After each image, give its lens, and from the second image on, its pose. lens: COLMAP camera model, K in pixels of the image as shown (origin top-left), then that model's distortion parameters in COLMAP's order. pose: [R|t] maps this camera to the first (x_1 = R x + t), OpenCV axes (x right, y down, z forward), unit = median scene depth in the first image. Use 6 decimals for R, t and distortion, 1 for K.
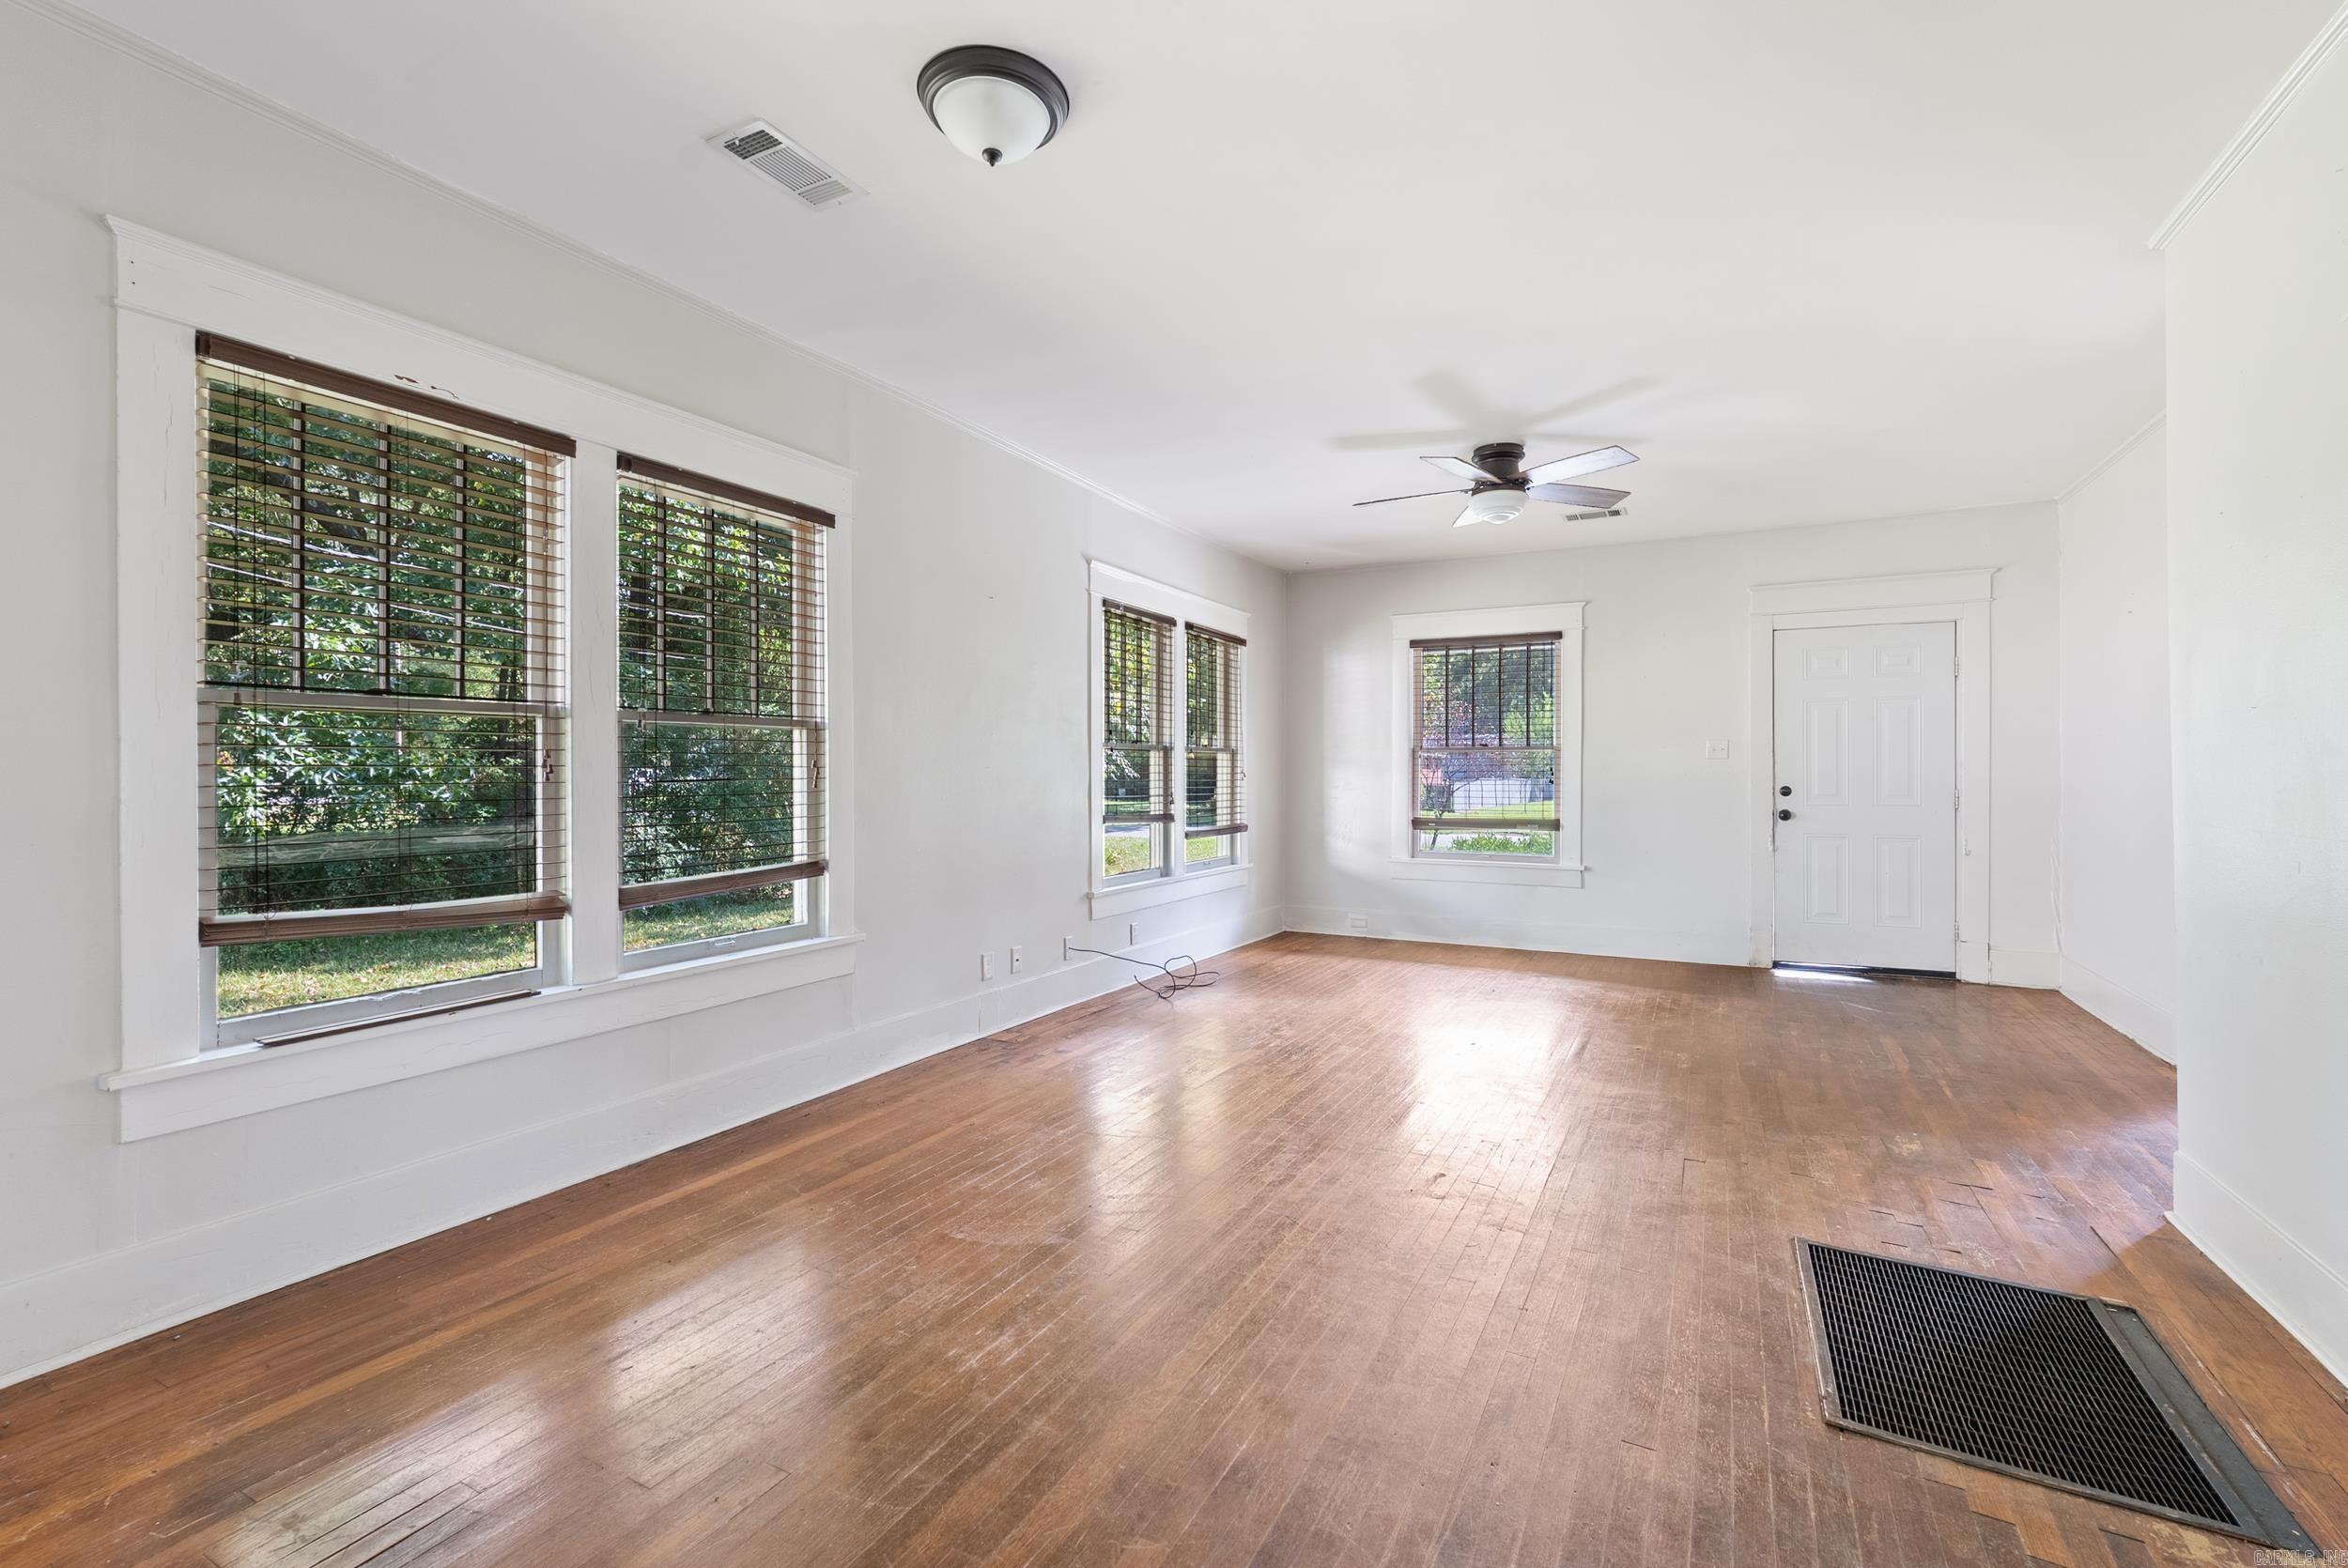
lens RADIAL K [[1045.6, 0, 1185.1], [0, 1045.6, 782.3], [0, 0, 1]] dist [-0.003627, 0.000137]
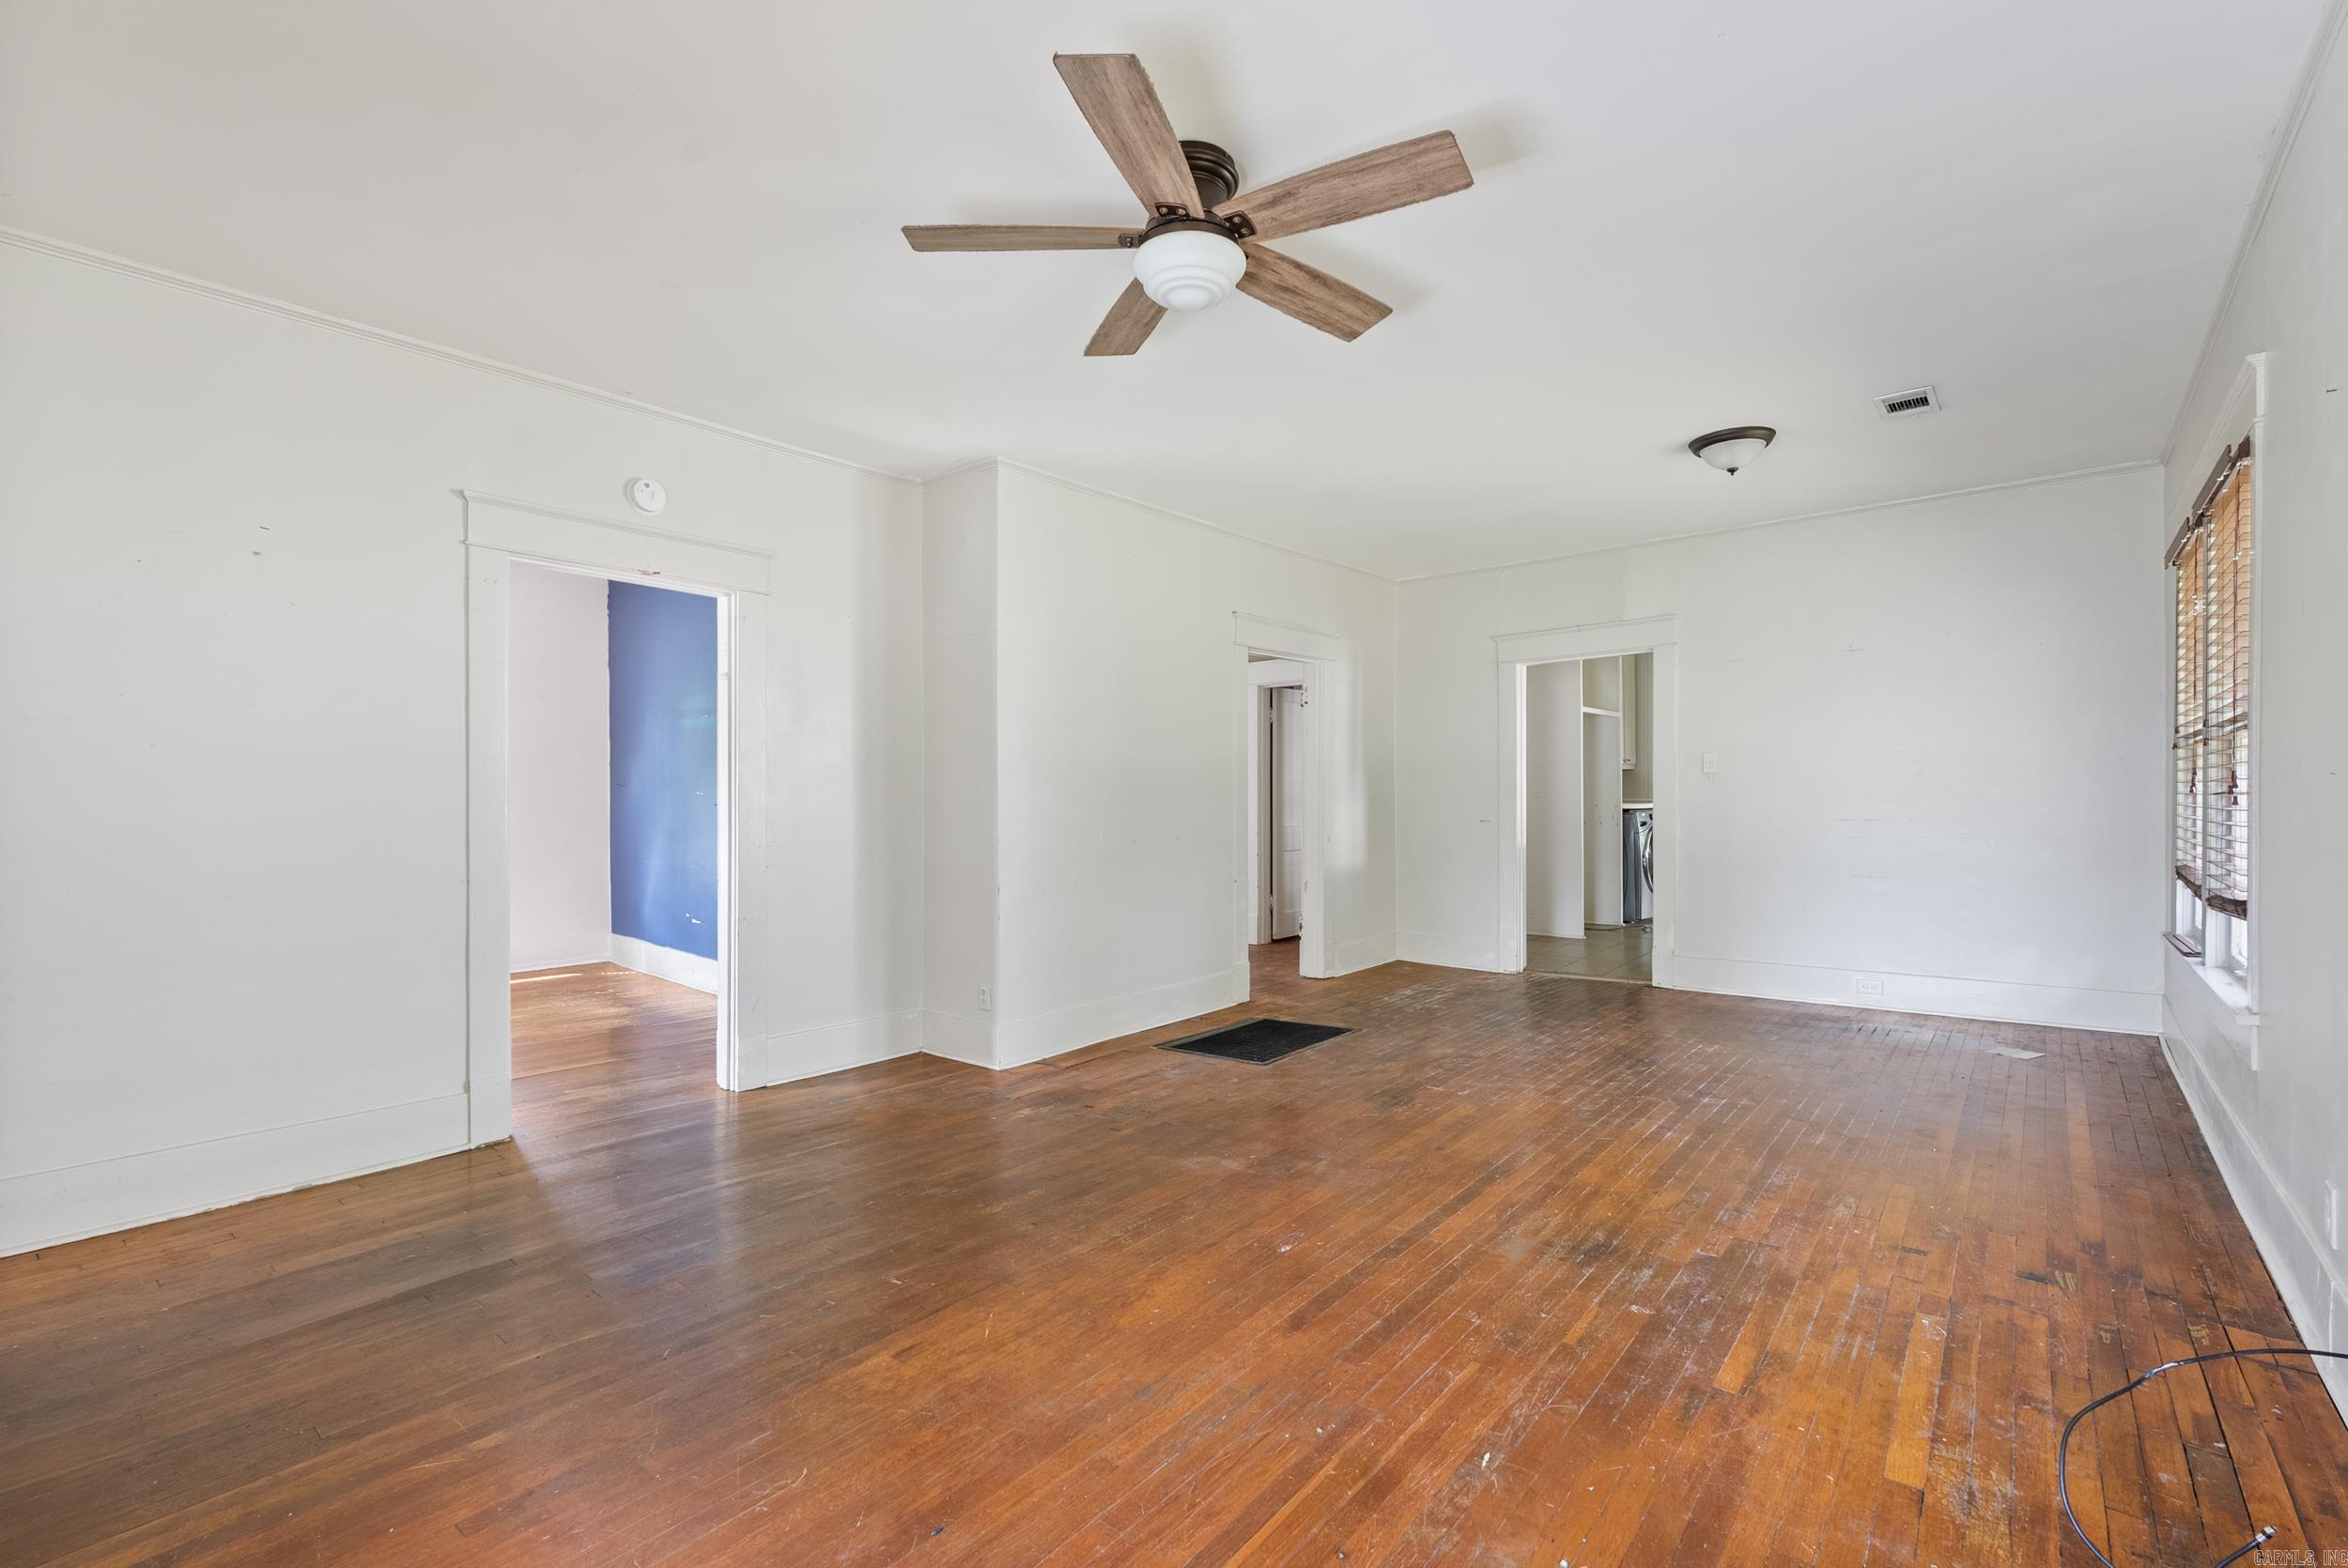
lens RADIAL K [[1033.9, 0, 1174.8], [0, 1033.9, 793.1], [0, 0, 1]] dist [-0.007629, 0.000862]
pose [[-0.975833, 0.004335, 0.218475, 0.212225], [0.007151, 0.999901, 0.012098, -0.016785], [-0.218401, 0.013368, -0.975767, 1.613345]]
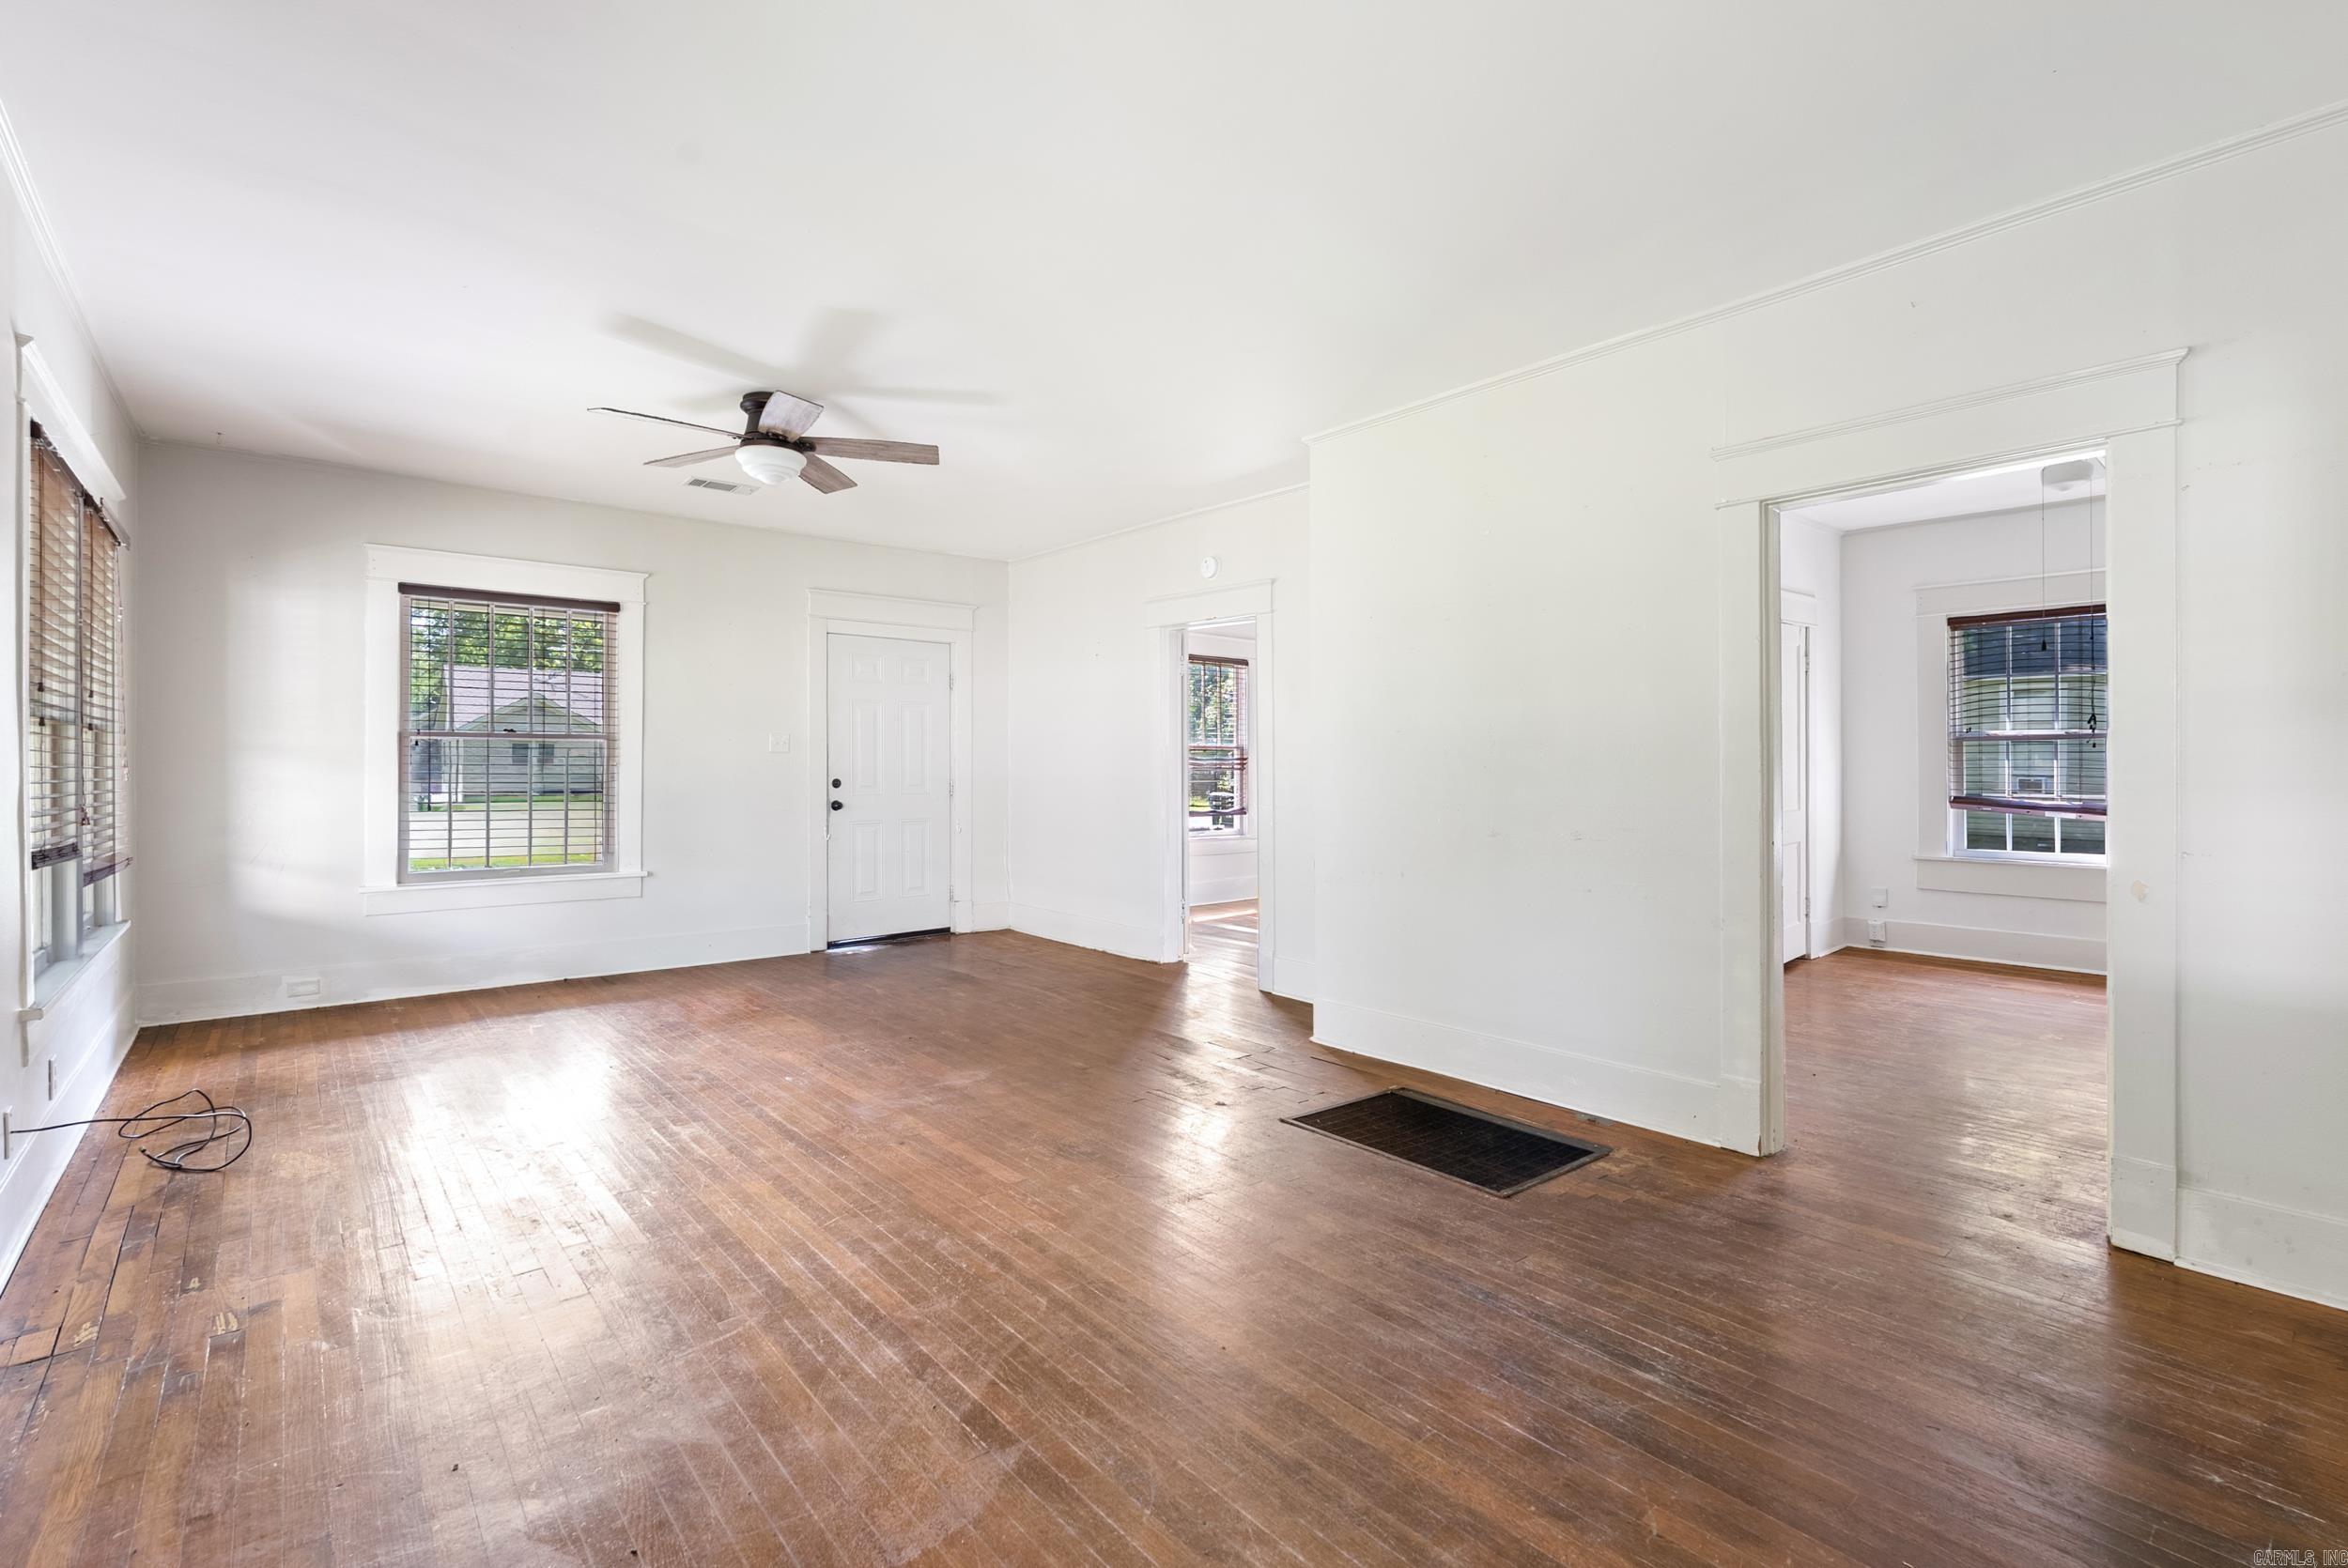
lens RADIAL K [[1045.6, 0, 1185.1], [0, 1045.6, 782.3], [0, 0, 1]] dist [-0.003627, 0.000137]
pose [[0.369209, -0.015804, 0.929212, -0.415734], [0.008115, 0.999872, 0.013781, -0.006378], [-0.929311, 0.002452, 0.369290, 0.375710]]
